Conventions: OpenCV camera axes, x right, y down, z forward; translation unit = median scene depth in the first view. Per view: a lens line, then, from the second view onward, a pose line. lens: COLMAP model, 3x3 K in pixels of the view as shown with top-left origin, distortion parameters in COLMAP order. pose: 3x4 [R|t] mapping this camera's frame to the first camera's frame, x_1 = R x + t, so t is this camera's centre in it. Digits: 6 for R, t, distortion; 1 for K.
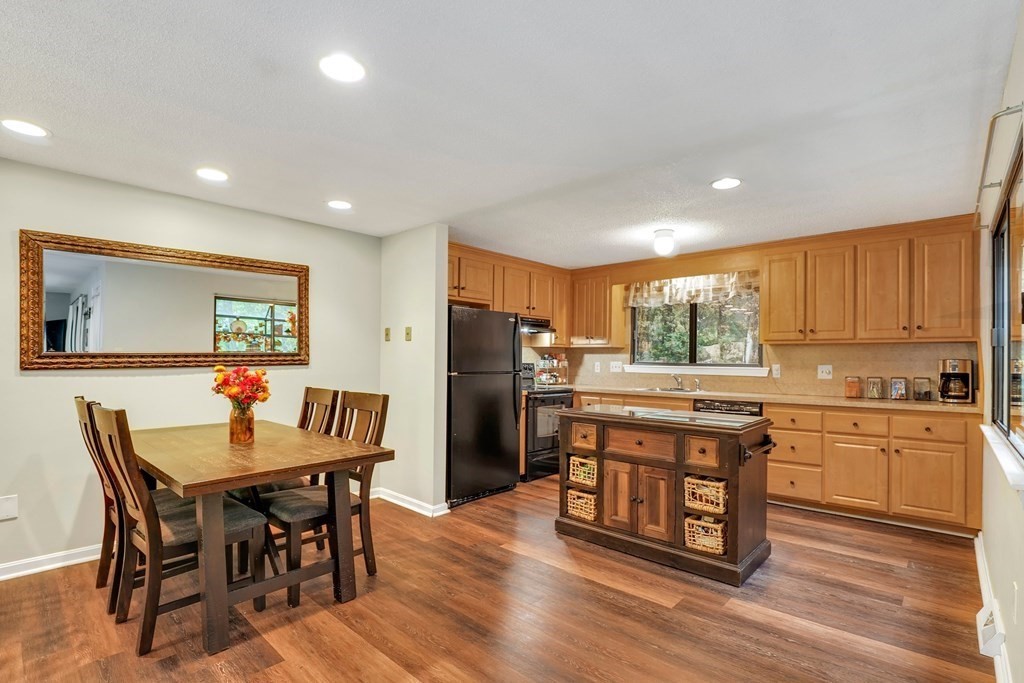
lens RADIAL K [[477.0, 0, 521.6], [0, 477.0, 347.3], [0, 0, 1]] dist [-0.022635, 0.000755]
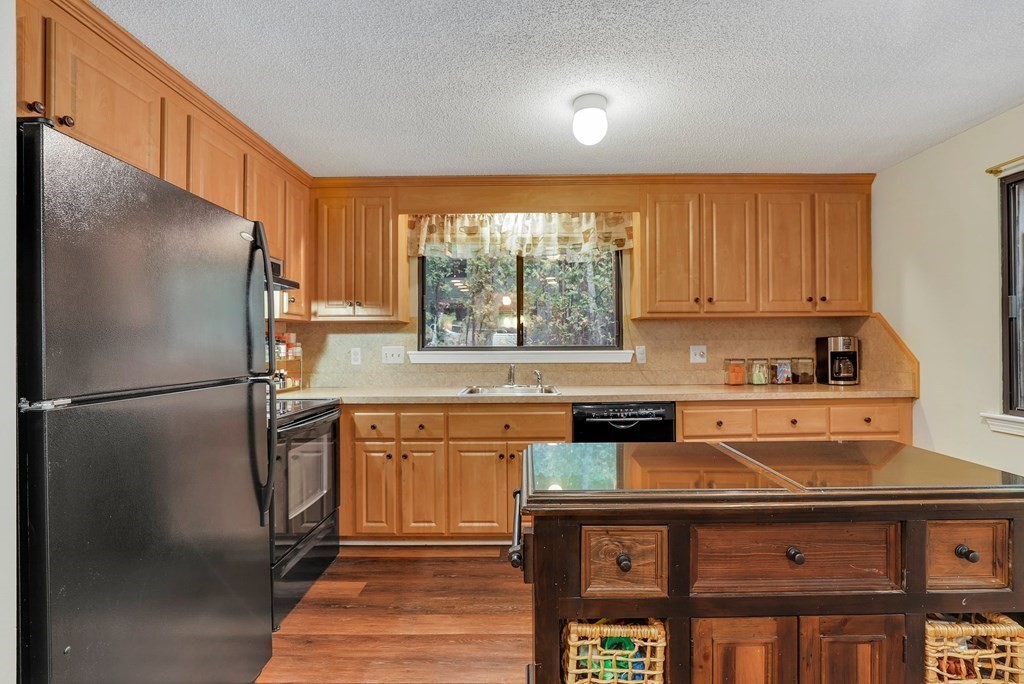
lens RADIAL K [[477.0, 0, 521.6], [0, 477.0, 347.8], [0, 0, 1]] dist [-0.022635, 0.000755]
pose [[0.746541, -0.018936, 0.665069, -0.111310], [-0.003033, 0.999488, 0.031861, 0.017353], [-0.665332, -0.025803, 0.746102, 0.613952]]
